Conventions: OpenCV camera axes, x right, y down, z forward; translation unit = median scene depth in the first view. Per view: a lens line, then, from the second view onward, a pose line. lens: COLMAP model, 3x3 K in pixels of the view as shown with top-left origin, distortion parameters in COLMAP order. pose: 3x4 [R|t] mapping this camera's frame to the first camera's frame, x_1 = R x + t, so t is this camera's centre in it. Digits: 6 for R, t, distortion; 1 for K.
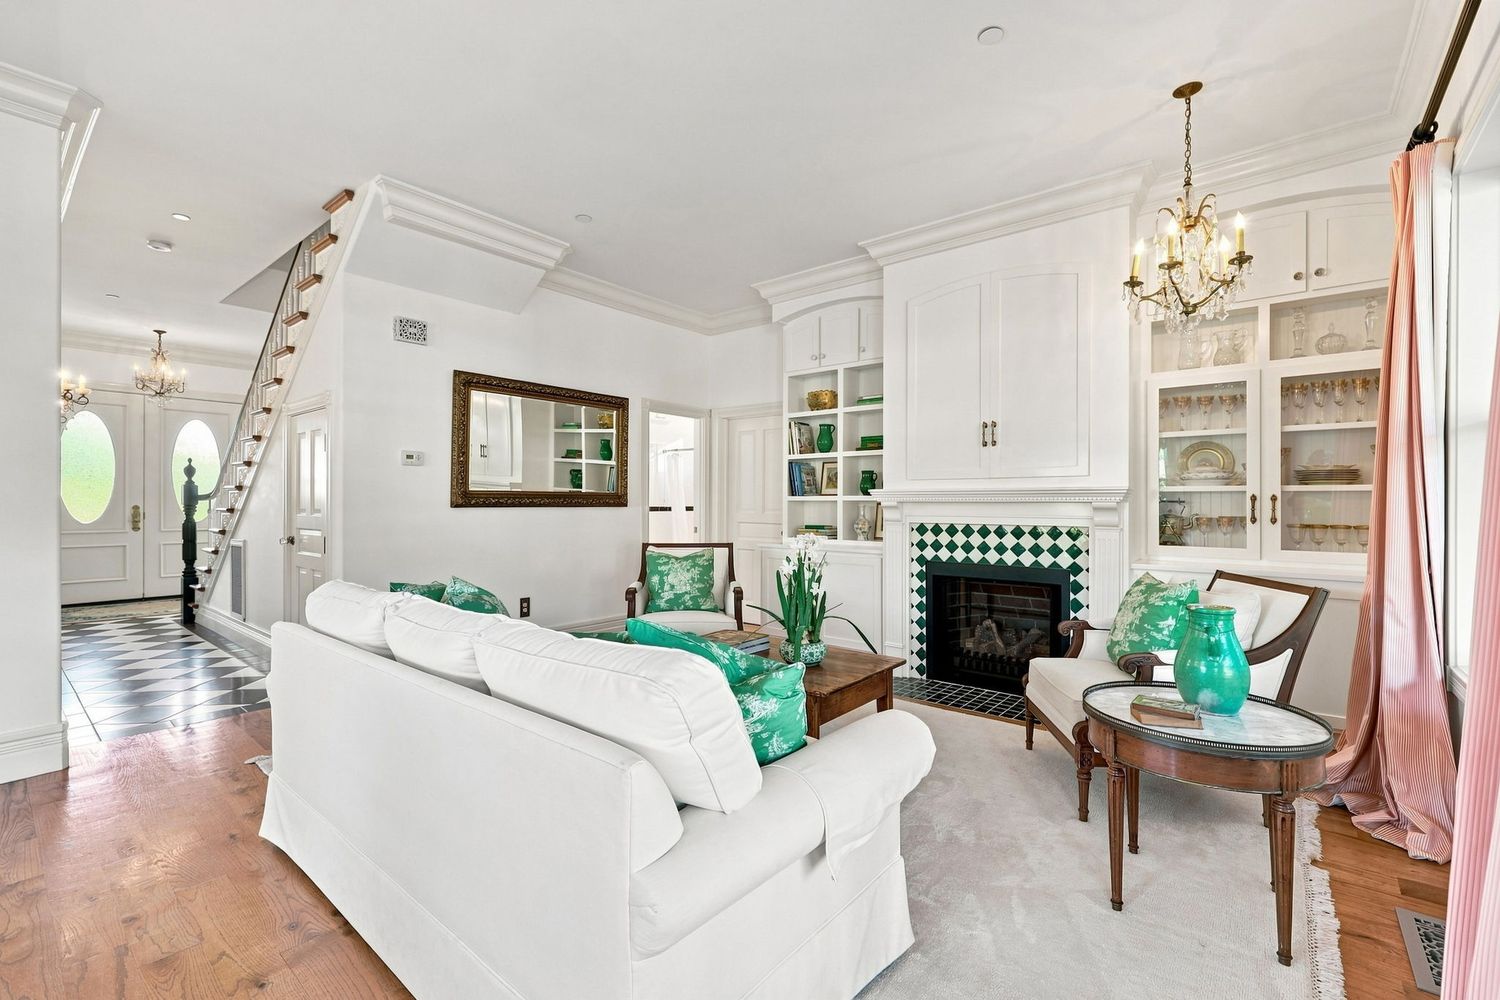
lens RADIAL K [[636.8, 0, 750.0], [0, 636.8, 500.0], [0, 0, 1]] dist [-0.001413, -0.000158]
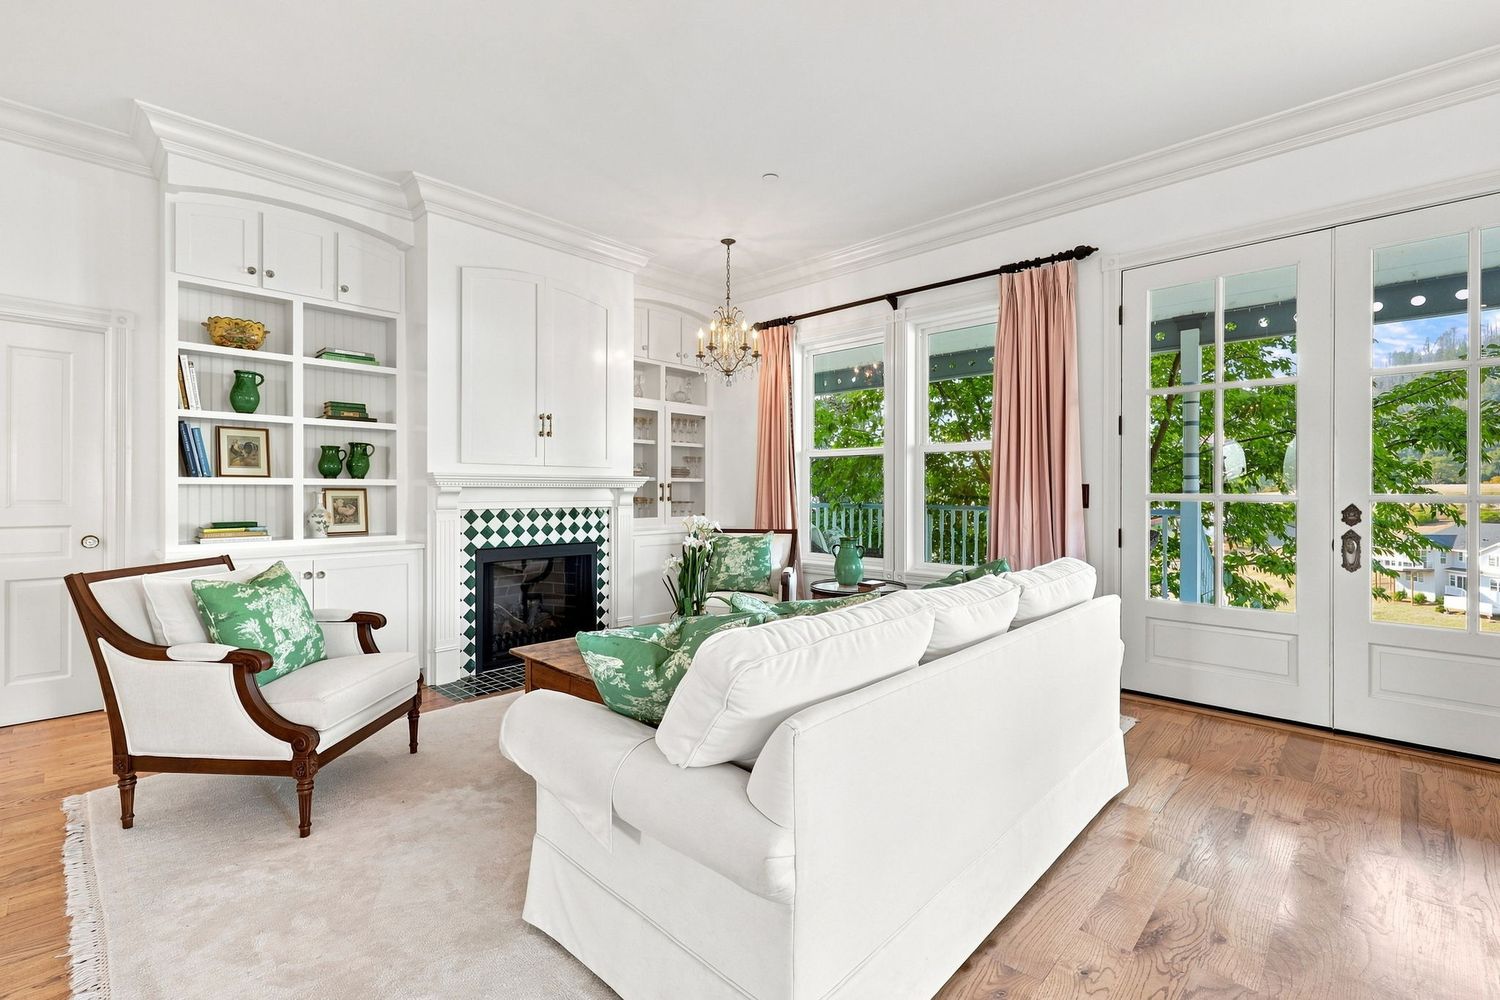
lens RADIAL K [[654.6, 0, 742.1], [0, 654.6, 492.3], [0, 0, 1]] dist [-0.003146, -0.000595]
pose [[0.085238, -0.005208, 0.996347, -0.677225], [-0.004747, 0.999973, 0.005633, 0.003290], [-0.996349, -0.005210, 0.085211, 0.537149]]
